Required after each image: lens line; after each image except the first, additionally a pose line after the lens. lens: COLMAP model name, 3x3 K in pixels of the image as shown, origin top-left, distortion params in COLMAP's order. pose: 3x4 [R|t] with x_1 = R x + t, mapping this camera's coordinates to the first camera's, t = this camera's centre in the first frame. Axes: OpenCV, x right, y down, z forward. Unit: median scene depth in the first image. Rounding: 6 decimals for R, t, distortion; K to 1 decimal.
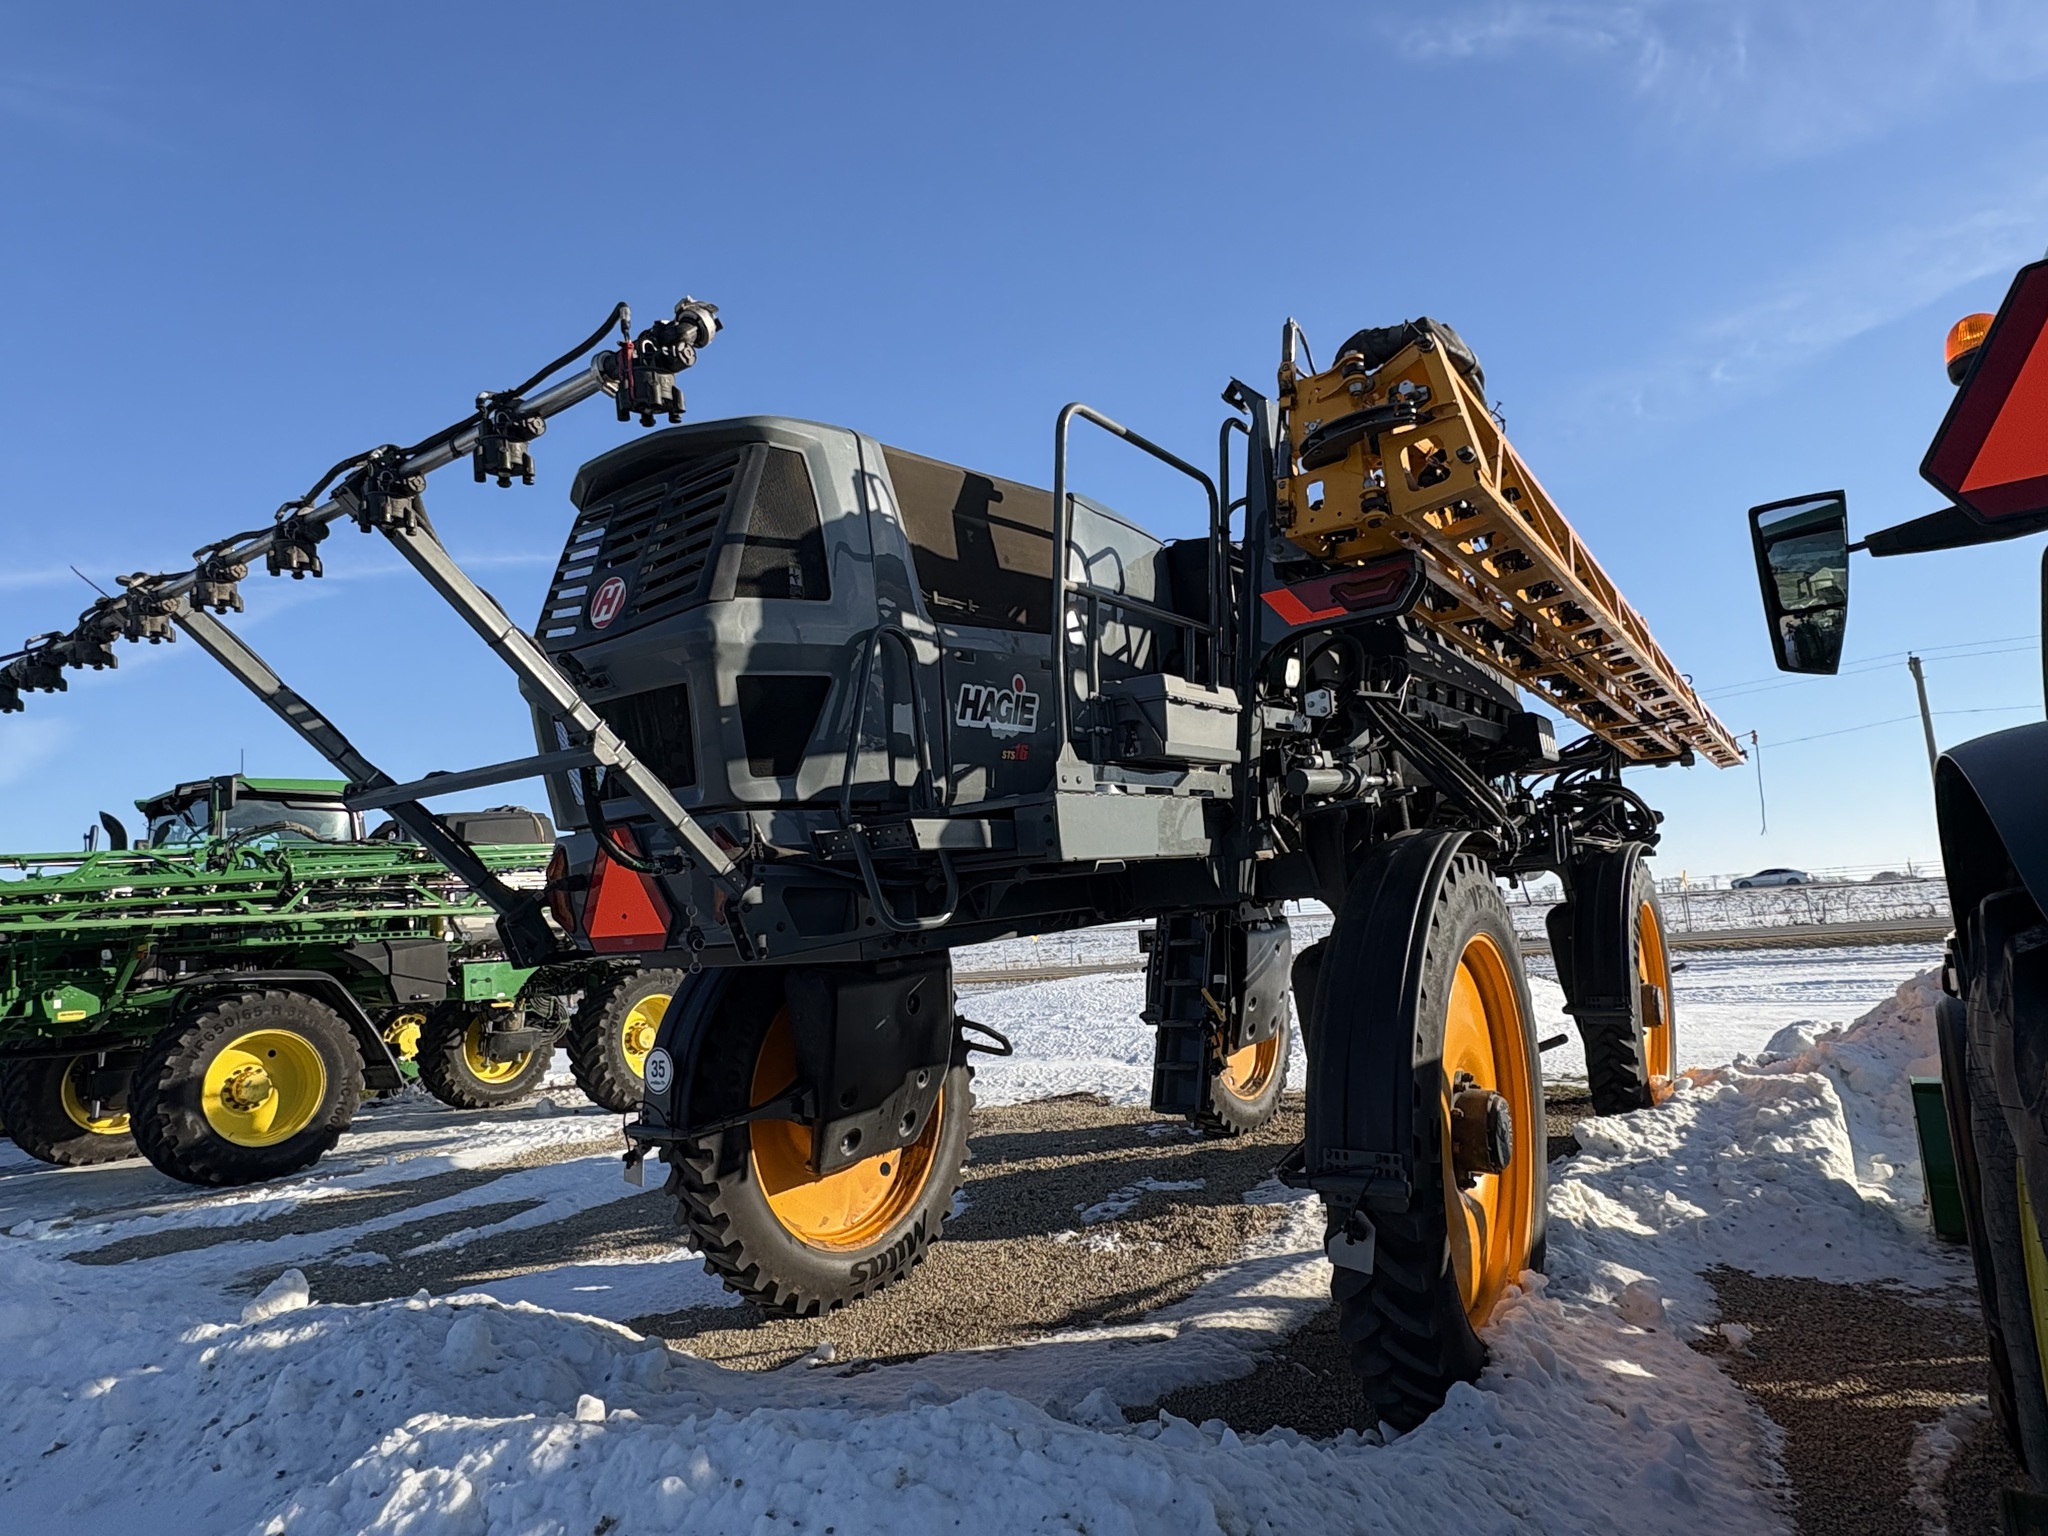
lens RADIAL K [[1172.9, 0, 1020.3], [0, 1172.9, 773.1], [0, 0, 1]] dist [0.000174, 0.000062]
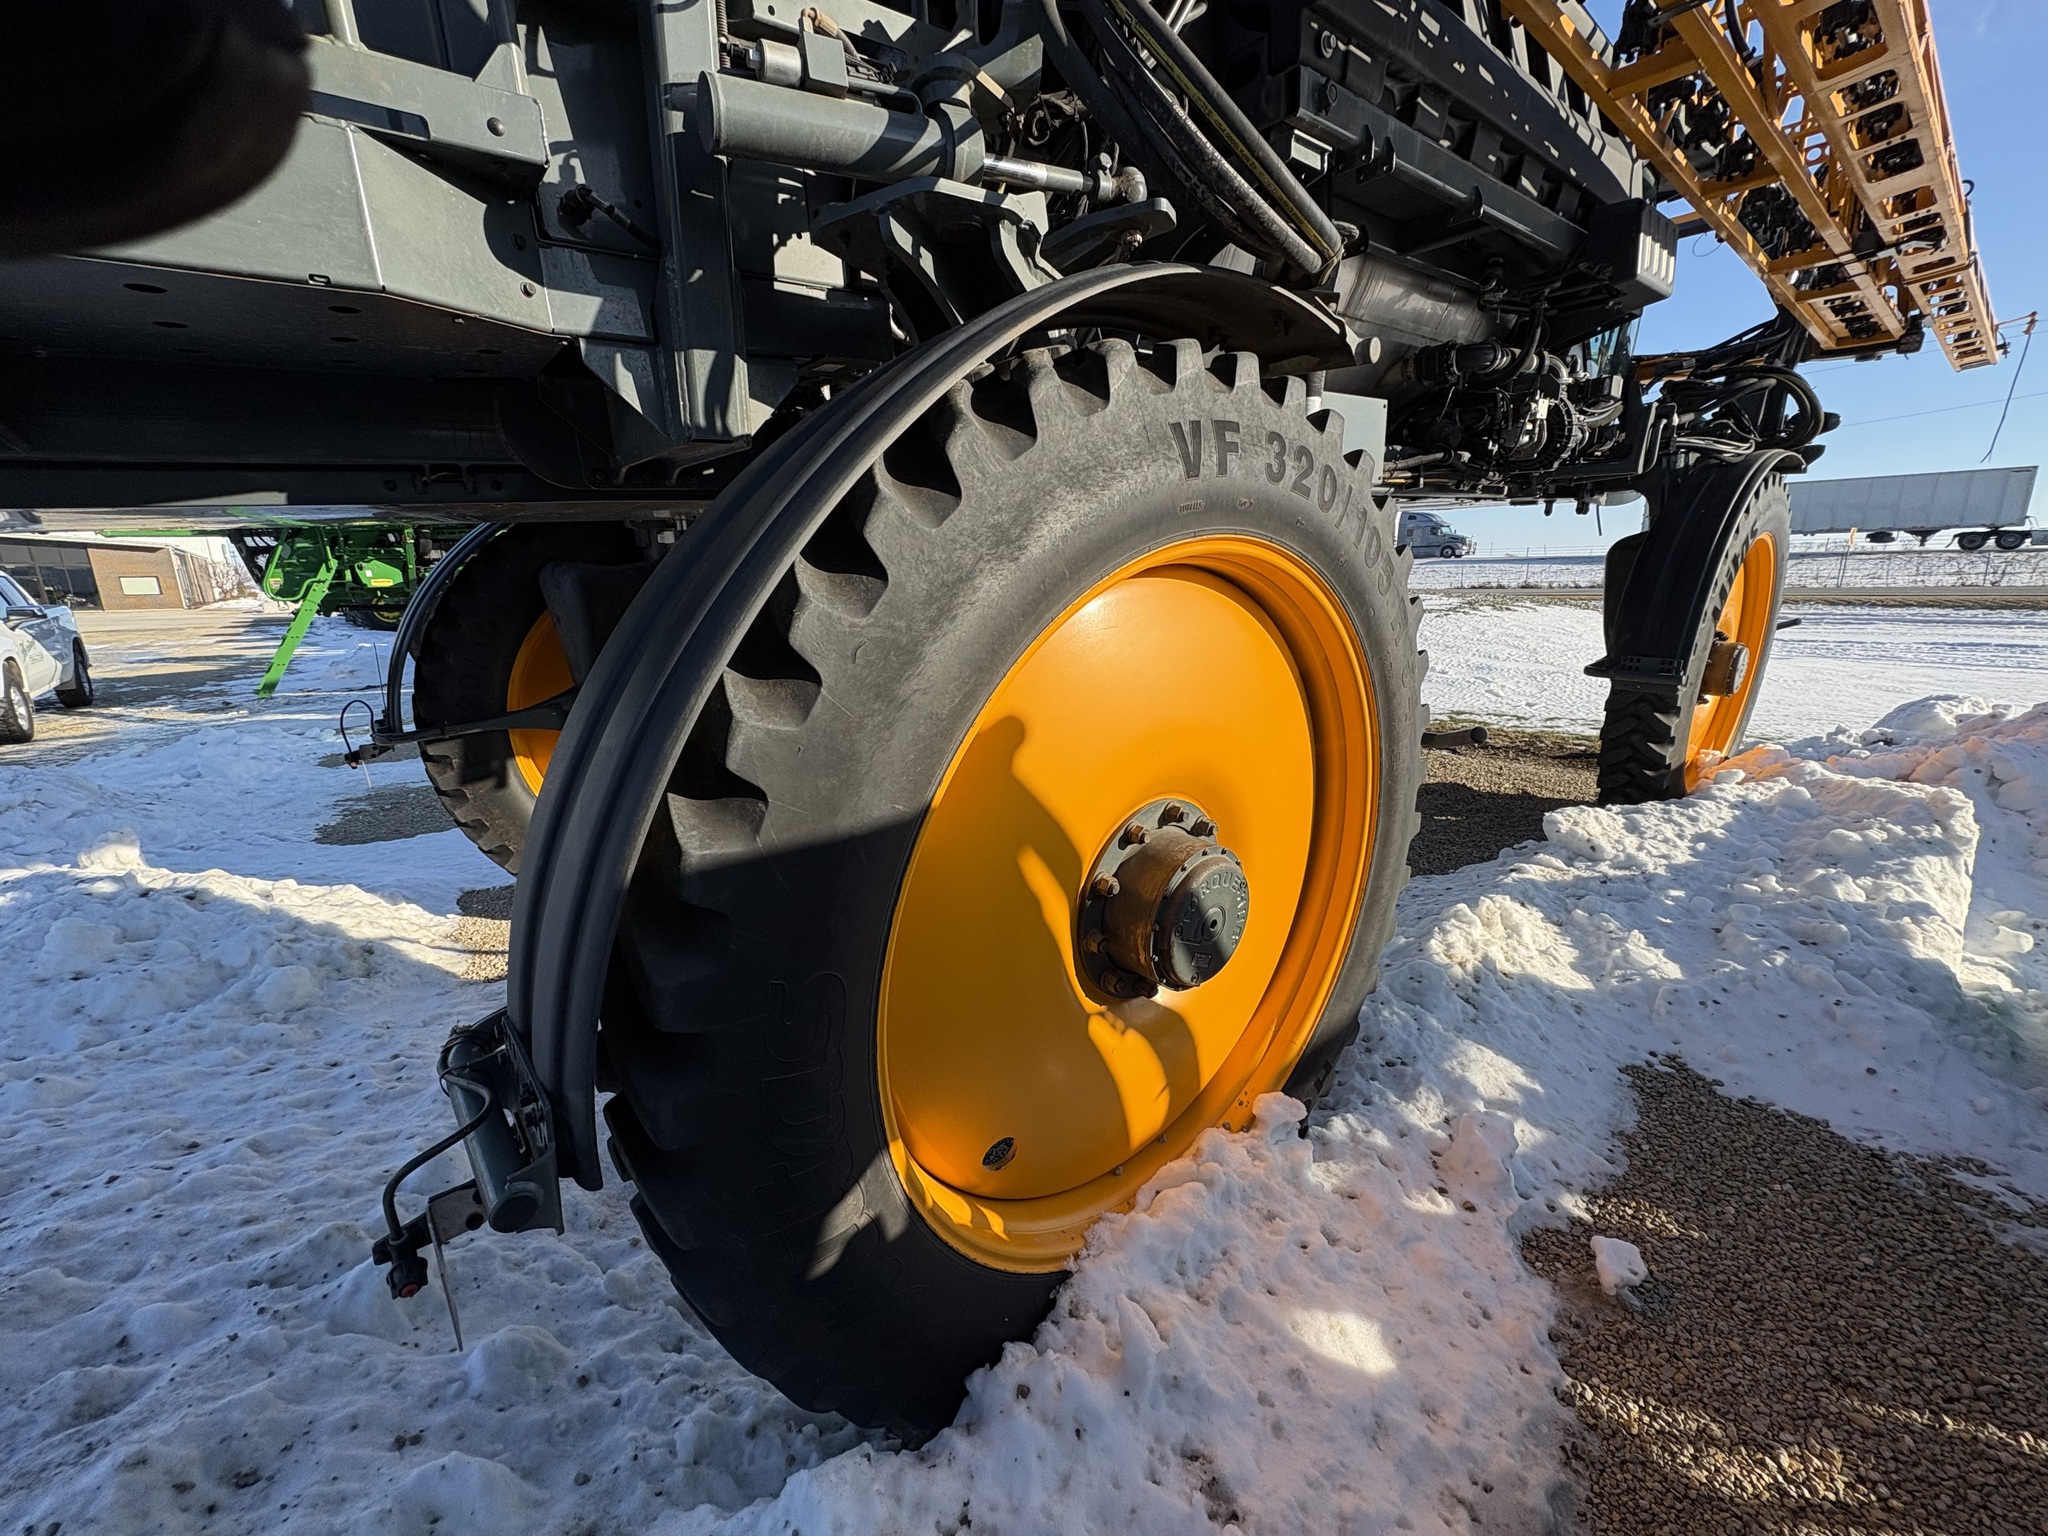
lens RADIAL K [[808.4, 0, 1023.3], [0, 808.4, 769.5], [0, 0, 1]] dist [-0.001325, 0.000050]
pose [[0.963960, 0.108085, -0.243103, 0.195491], [-0.007198, 0.924018, 0.382282, 0.048861], [0.265951, -0.366755, 0.891494, 0.321823]]
